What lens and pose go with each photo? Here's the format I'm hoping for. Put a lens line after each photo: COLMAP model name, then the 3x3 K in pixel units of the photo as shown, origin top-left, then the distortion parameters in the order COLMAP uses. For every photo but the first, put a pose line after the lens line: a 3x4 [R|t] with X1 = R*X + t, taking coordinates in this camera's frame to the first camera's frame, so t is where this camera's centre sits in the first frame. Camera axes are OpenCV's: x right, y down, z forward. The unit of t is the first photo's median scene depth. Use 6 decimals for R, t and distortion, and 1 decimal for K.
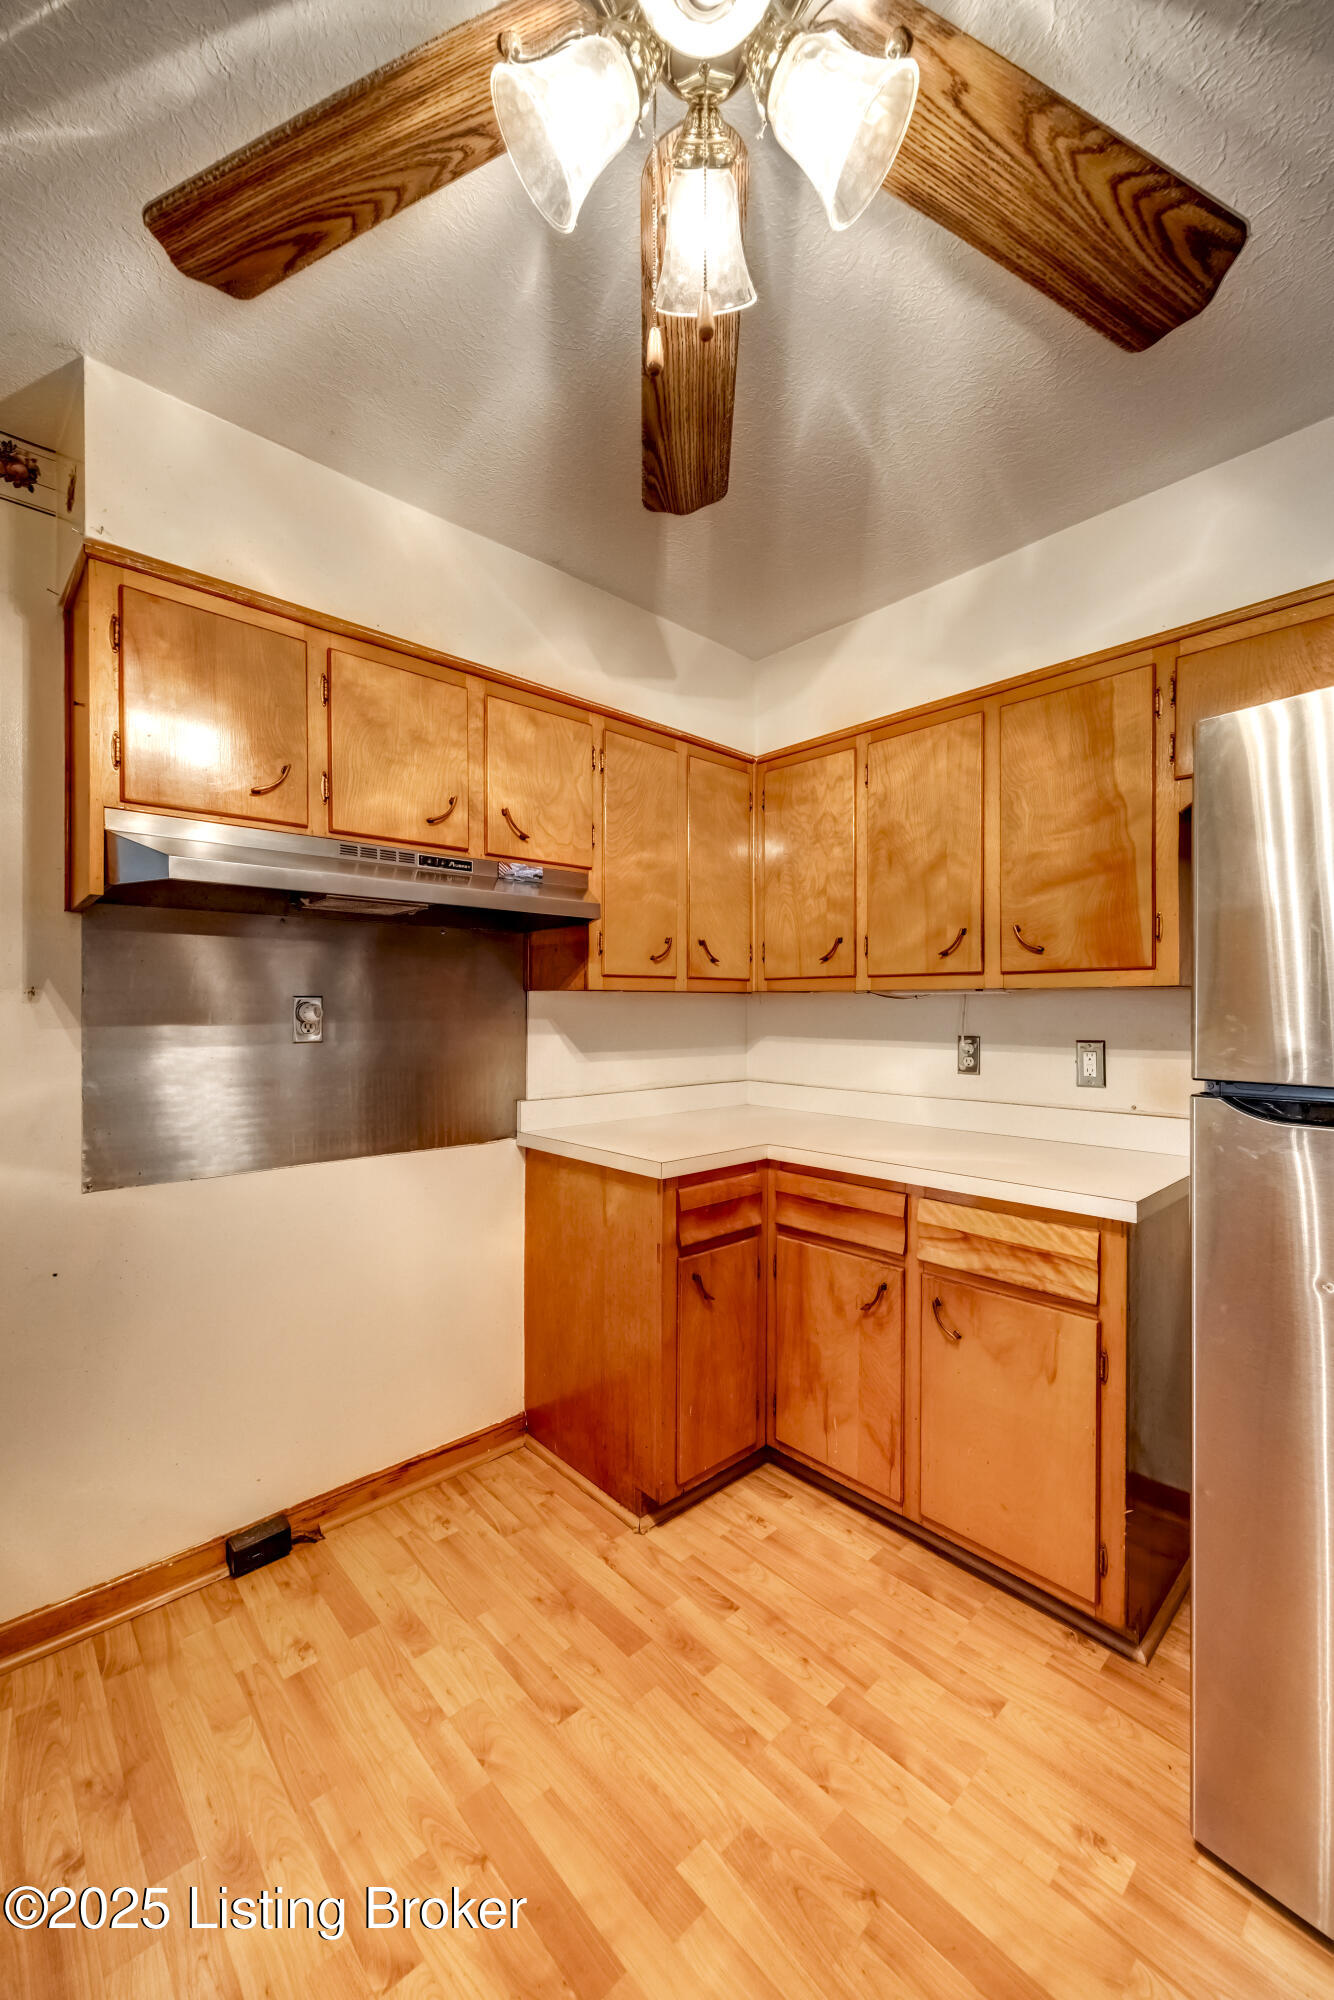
lens RADIAL K [[754.5, 0, 667.8], [0, 754.5, 1022.6], [0, 0, 1]] dist [-0.008706, 0.001313]
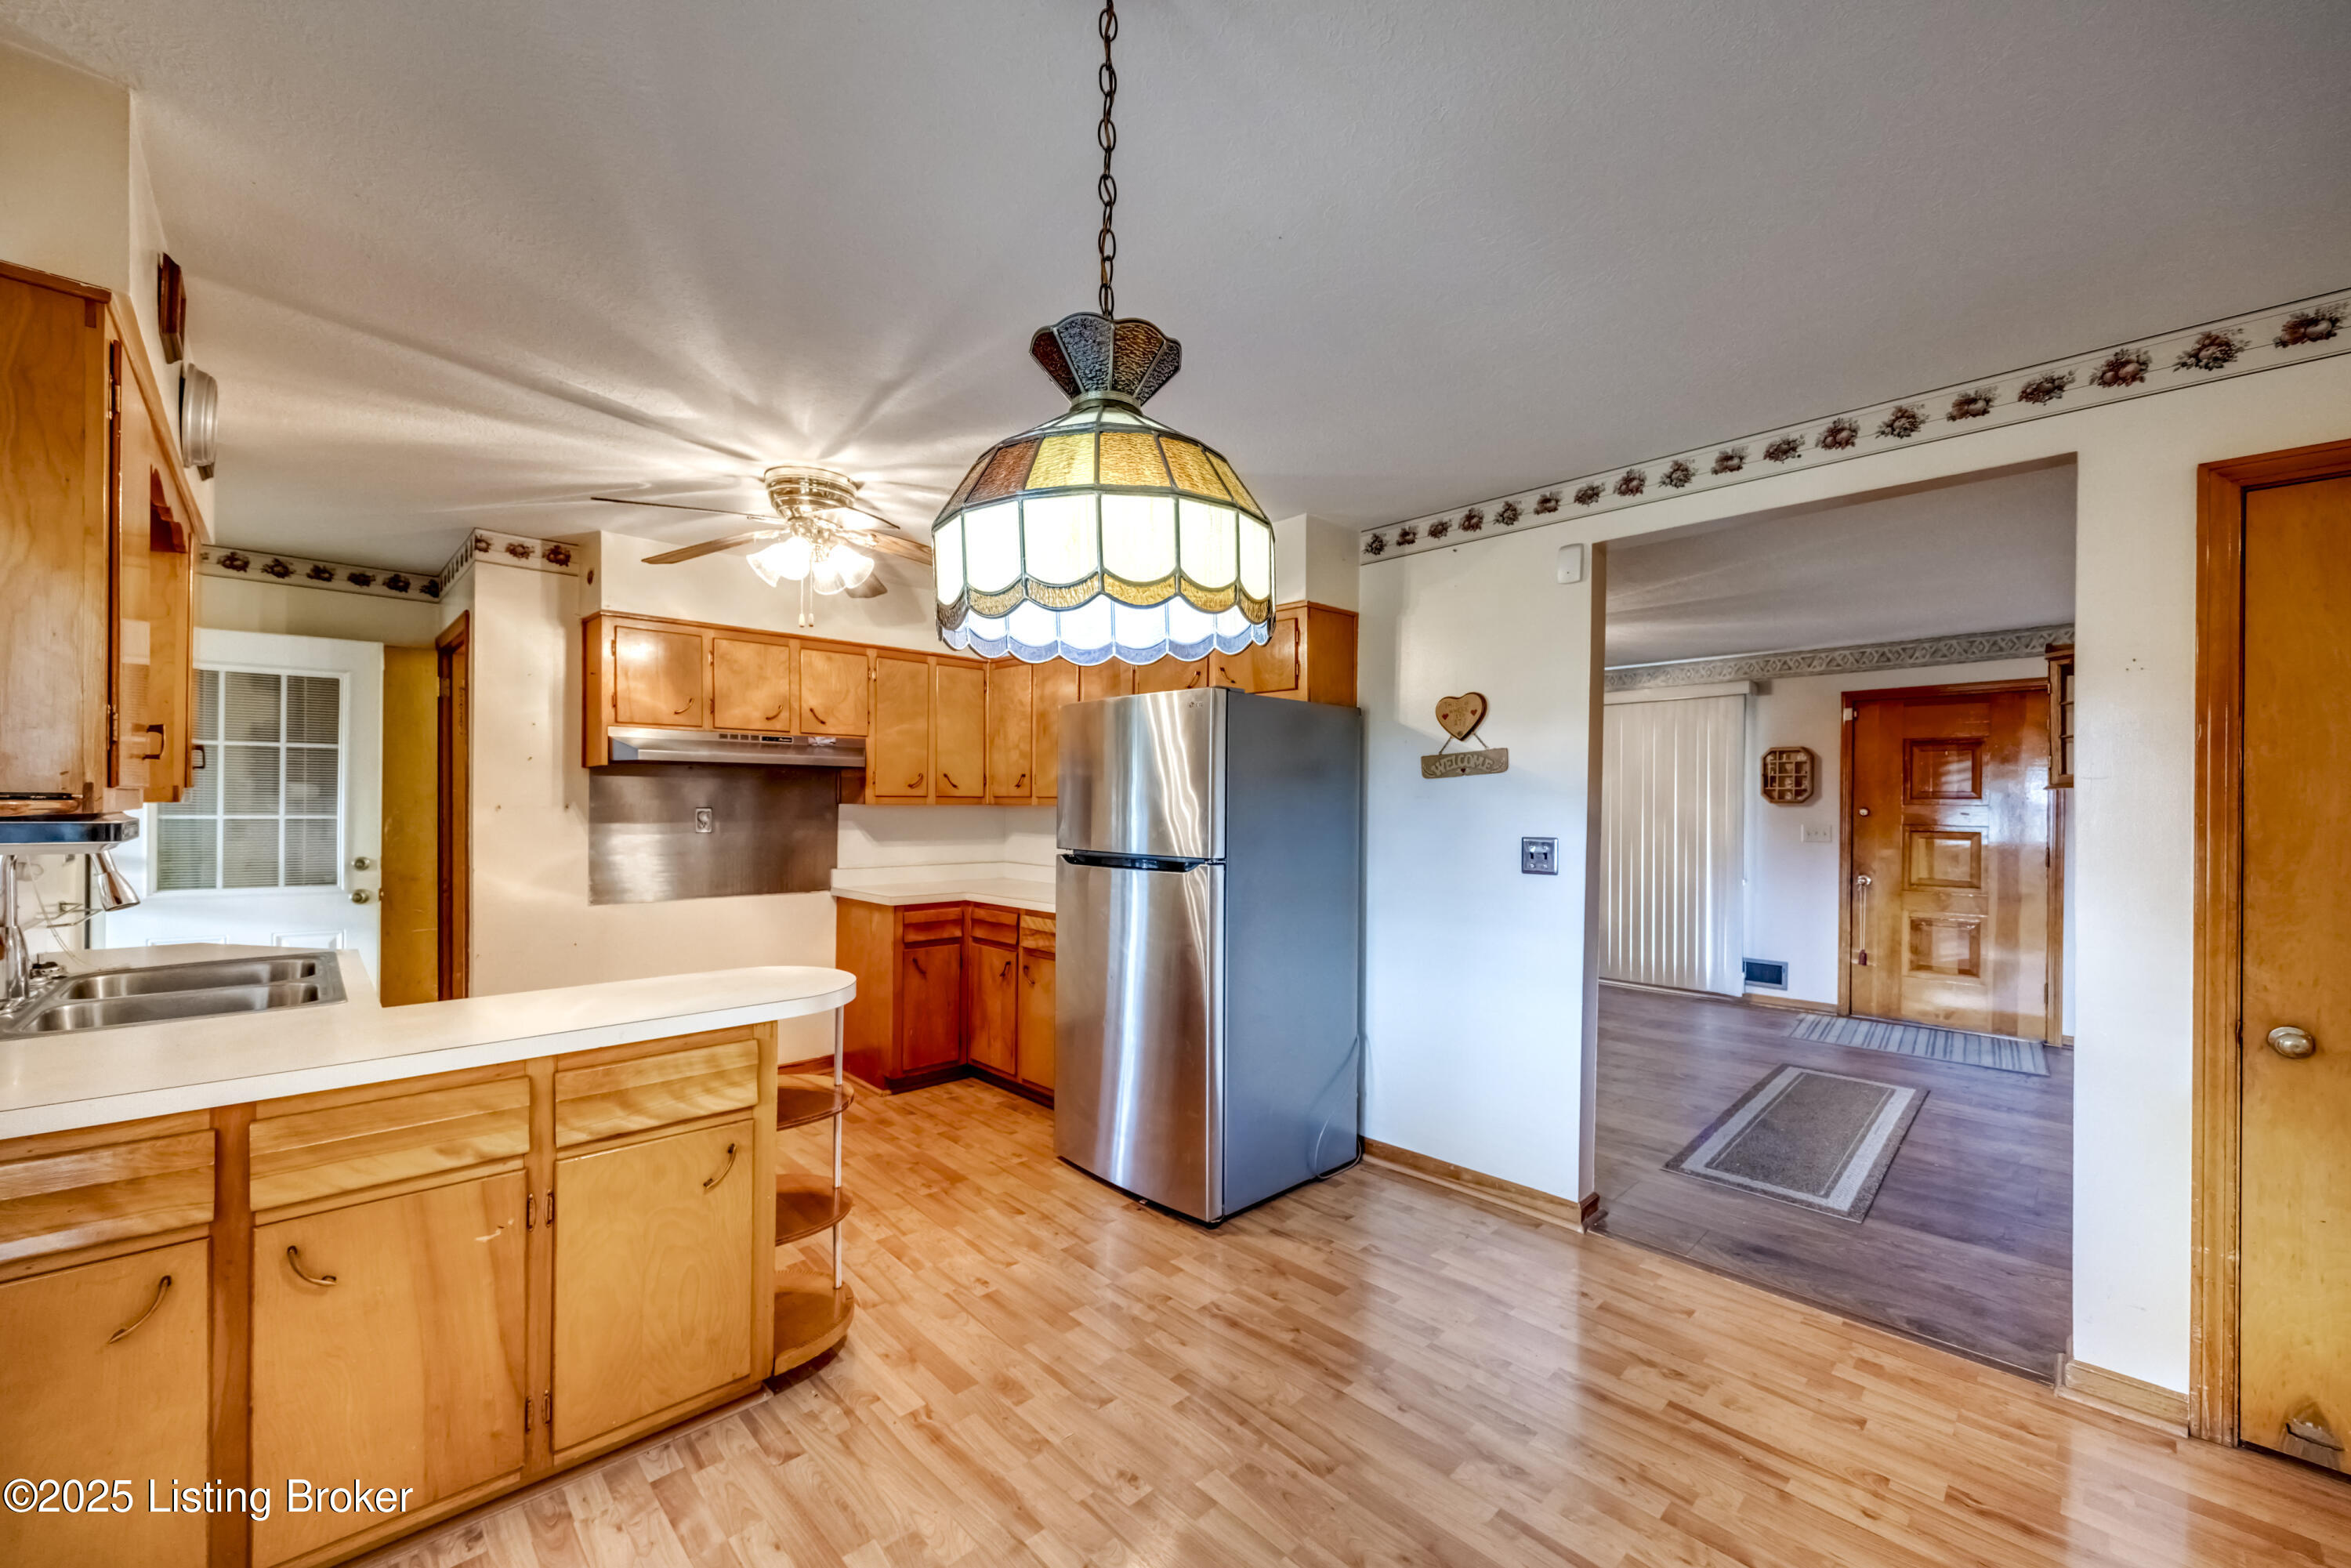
lens RADIAL K [[886.9, 0, 1186.8], [0, 886.9, 813.5], [0, 0, 1]] dist [-0.008706, 0.001313]
pose [[0.999332, 0.006773, 0.035924, 0.671339], [-0.006827, 0.999976, 0.001371, -0.034454], [-0.035914, -0.001615, 0.999354, -1.293615]]
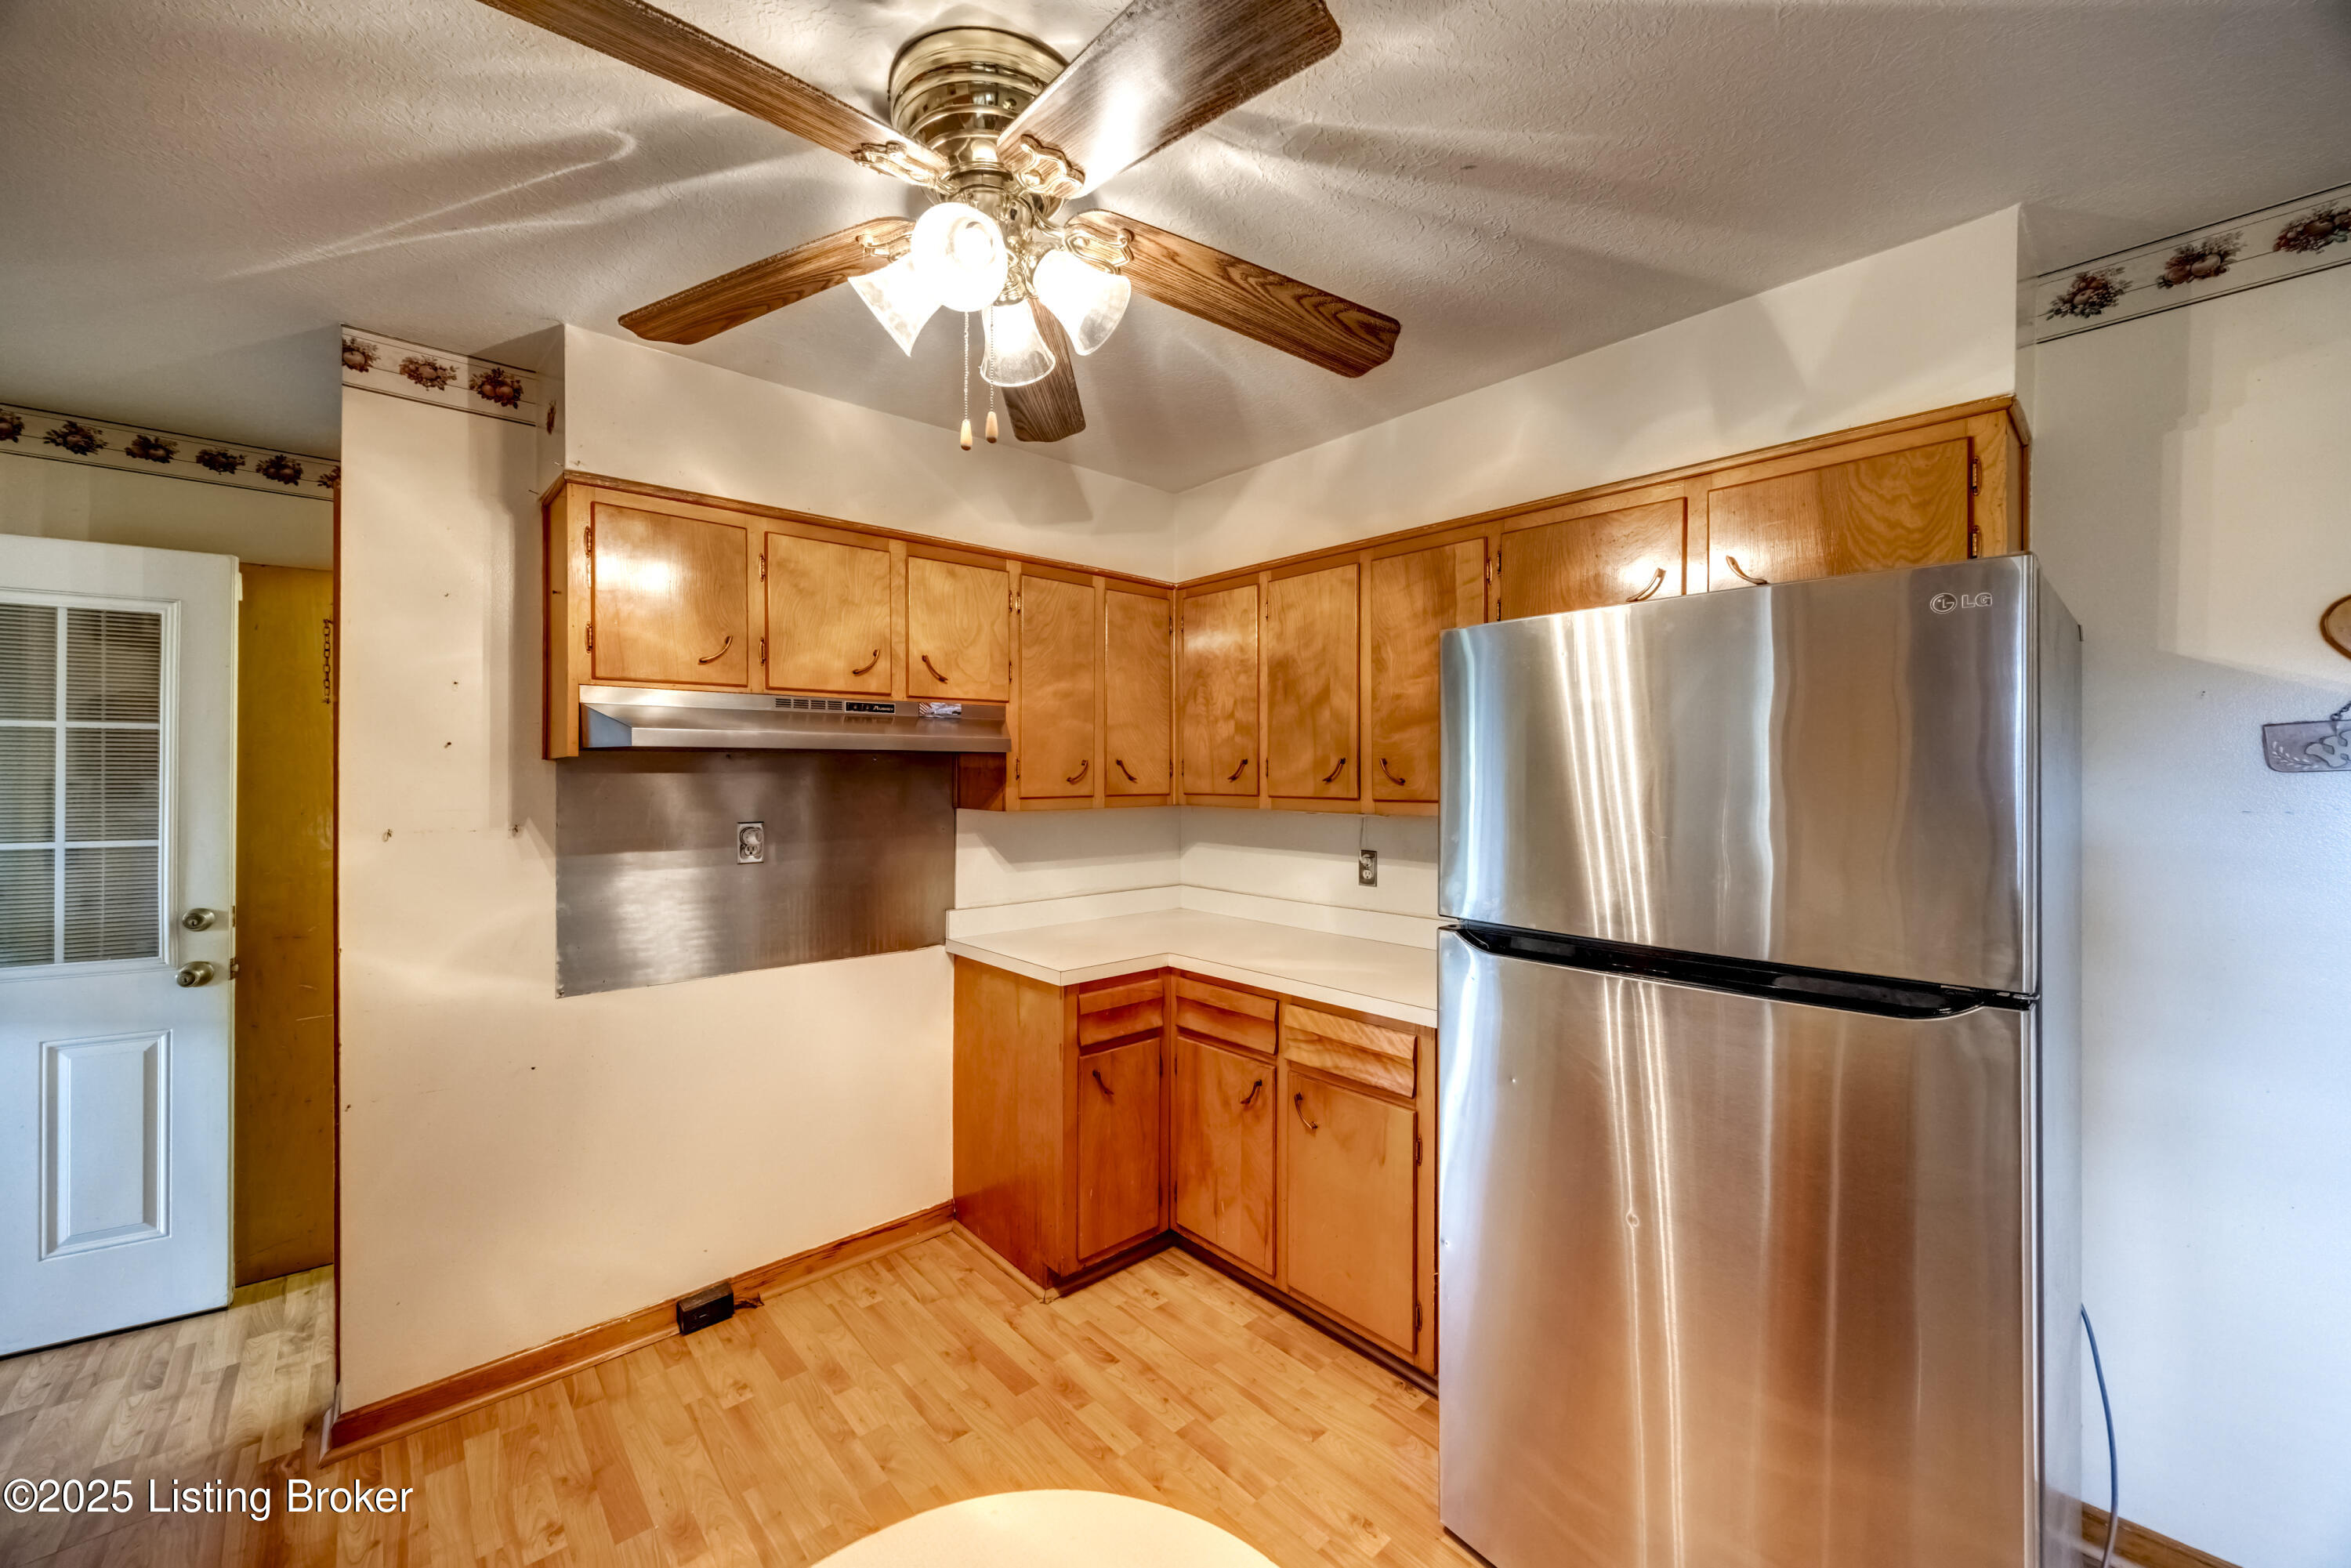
lens RADIAL K [[886.9, 0, 1185.4], [0, 886.9, 778.1], [0, 0, 1]] dist [-0.008706, 0.001313]
pose [[0.999916, 0.000205, -0.012983, 0.200072], [-0.000278, 0.999985, -0.005552, -0.098591], [0.012982, 0.005555, 0.999900, -0.332888]]
